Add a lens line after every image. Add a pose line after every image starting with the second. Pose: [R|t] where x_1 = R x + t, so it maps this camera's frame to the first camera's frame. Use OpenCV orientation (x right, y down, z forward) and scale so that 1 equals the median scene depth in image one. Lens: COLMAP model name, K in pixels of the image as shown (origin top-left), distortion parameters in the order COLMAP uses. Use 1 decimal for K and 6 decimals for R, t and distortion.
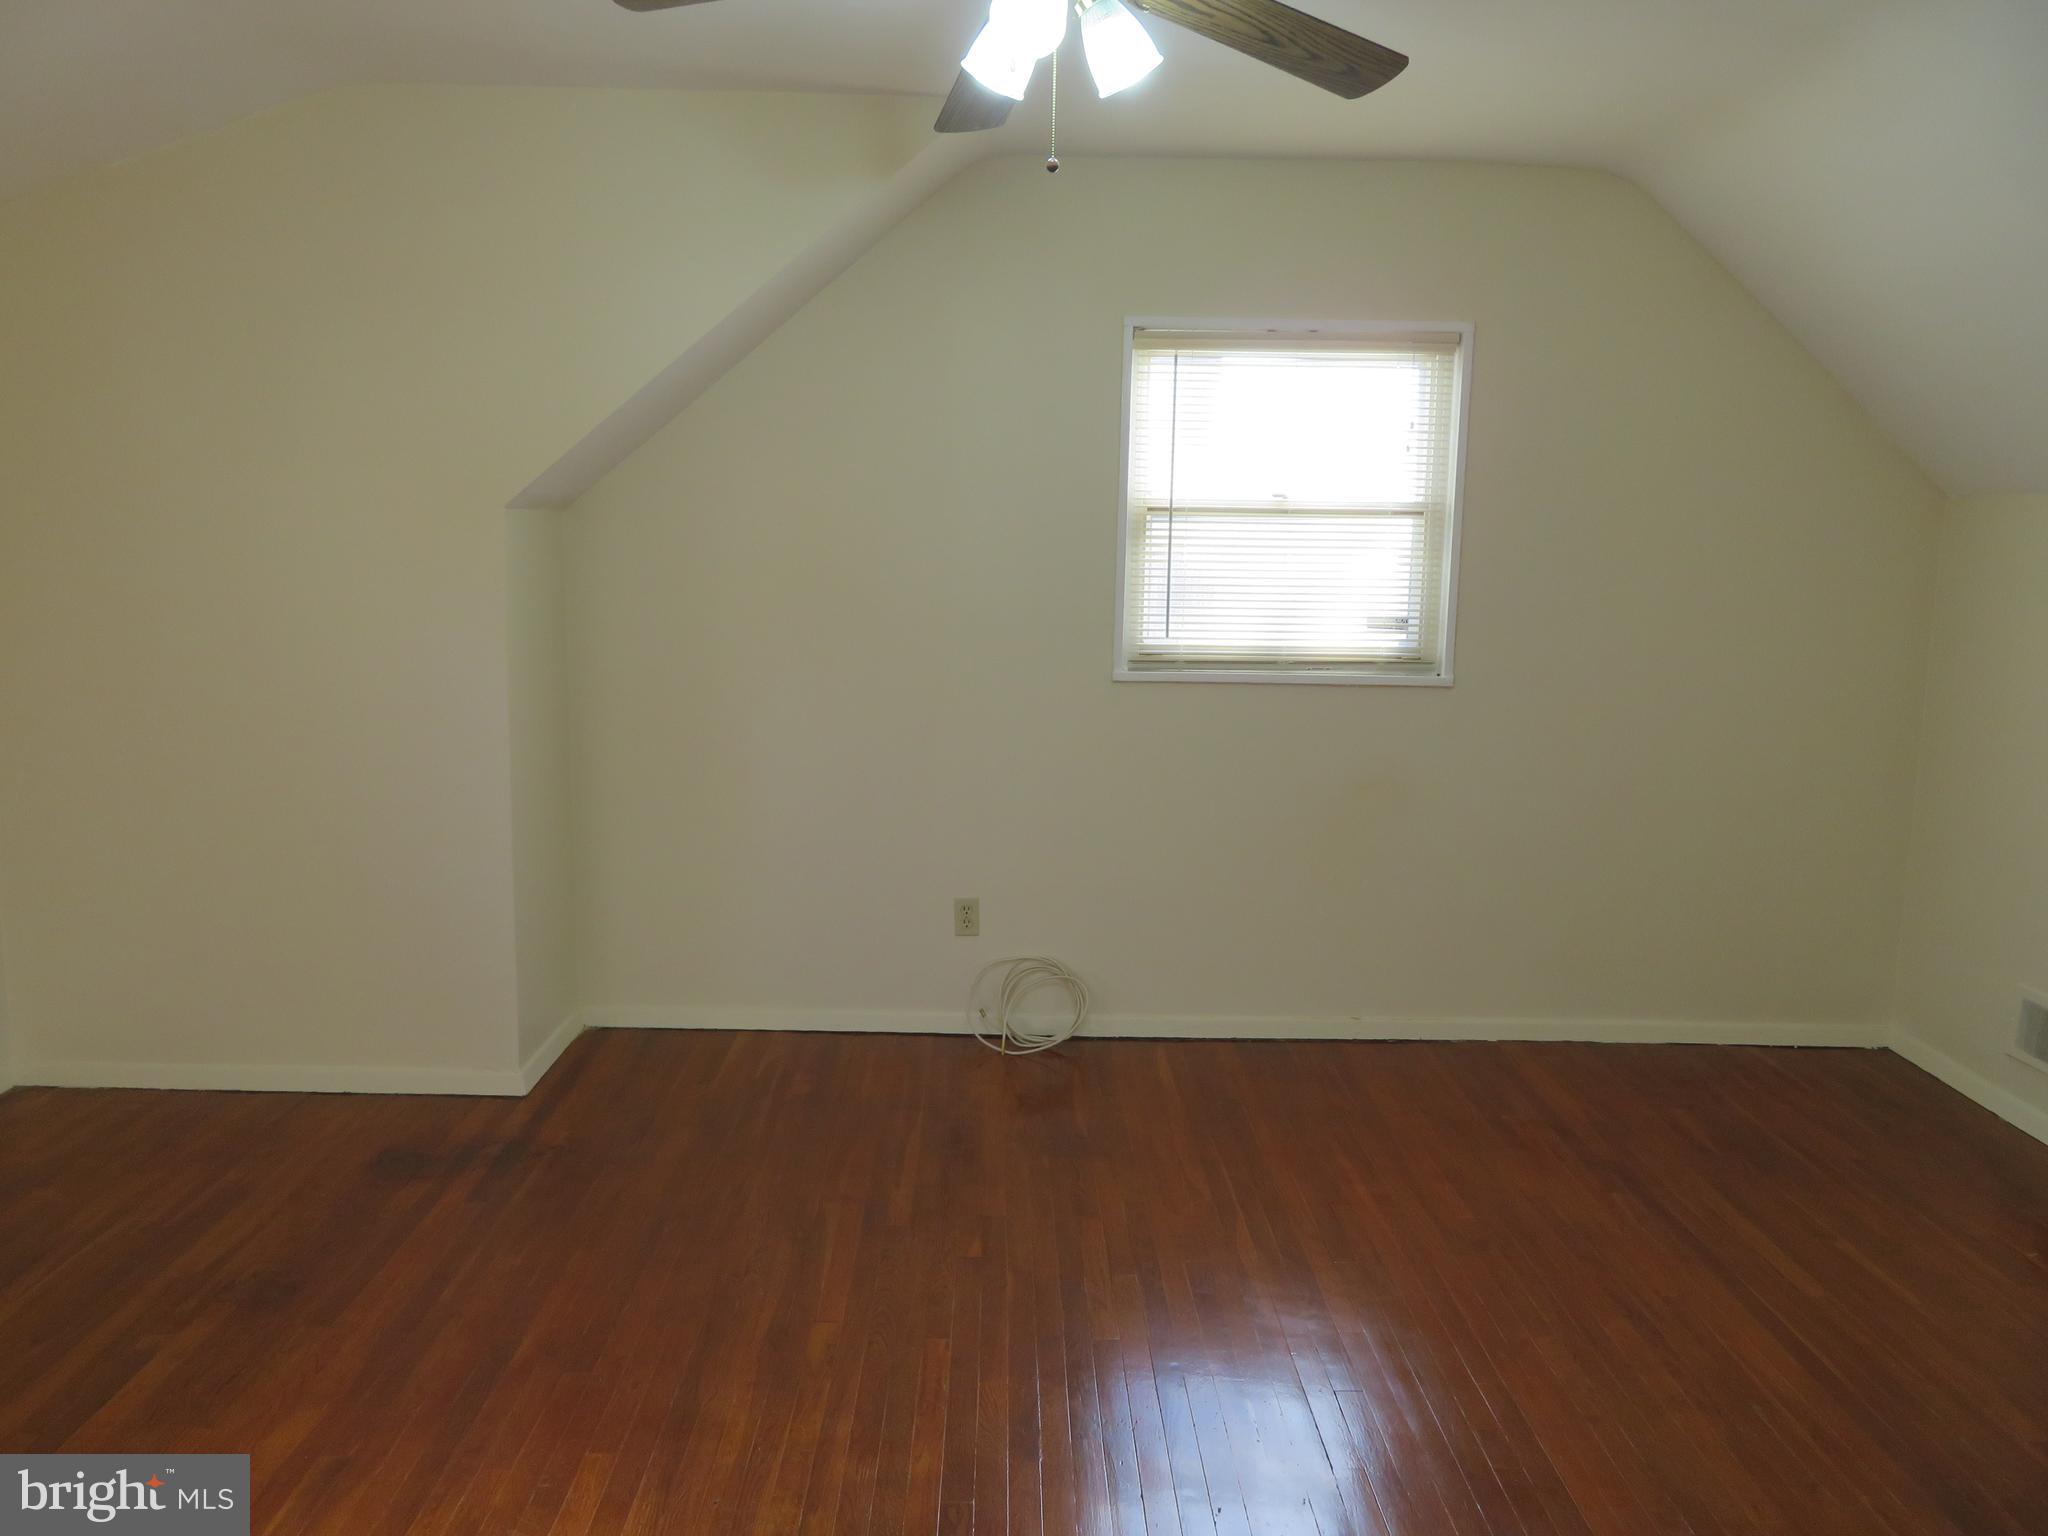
lens RADIAL K [[1461.8, 0, 1018.2], [0, 1461.8, 779.2], [0, 0, 1]] dist [-0.013095, 0.006750]
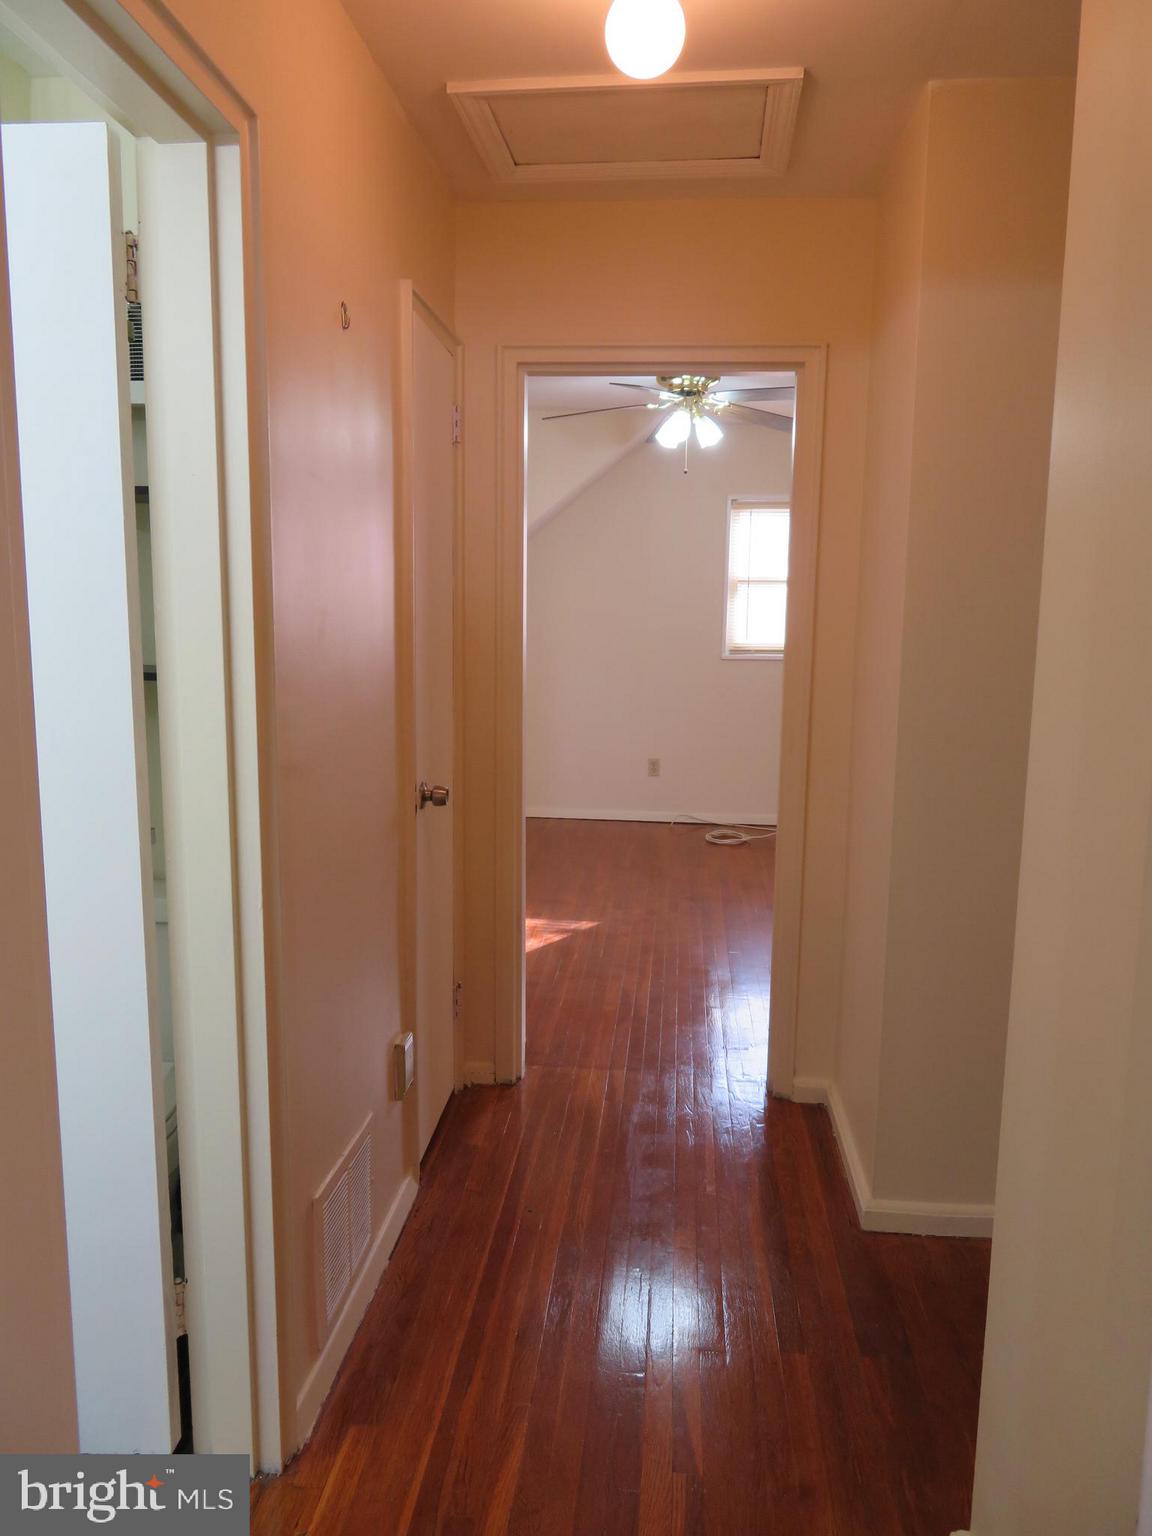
lens RADIAL K [[1096.4, 0, 576.3], [0, 1096.4, 773.2], [0, 0, 1]] dist [-0.013095, 0.006750]
pose [[0.994566, 0.009125, -0.103710, 0.022773], [-0.010283, 0.999891, -0.010638, 0.142487], [0.103602, 0.011646, 0.994551, -0.759295]]
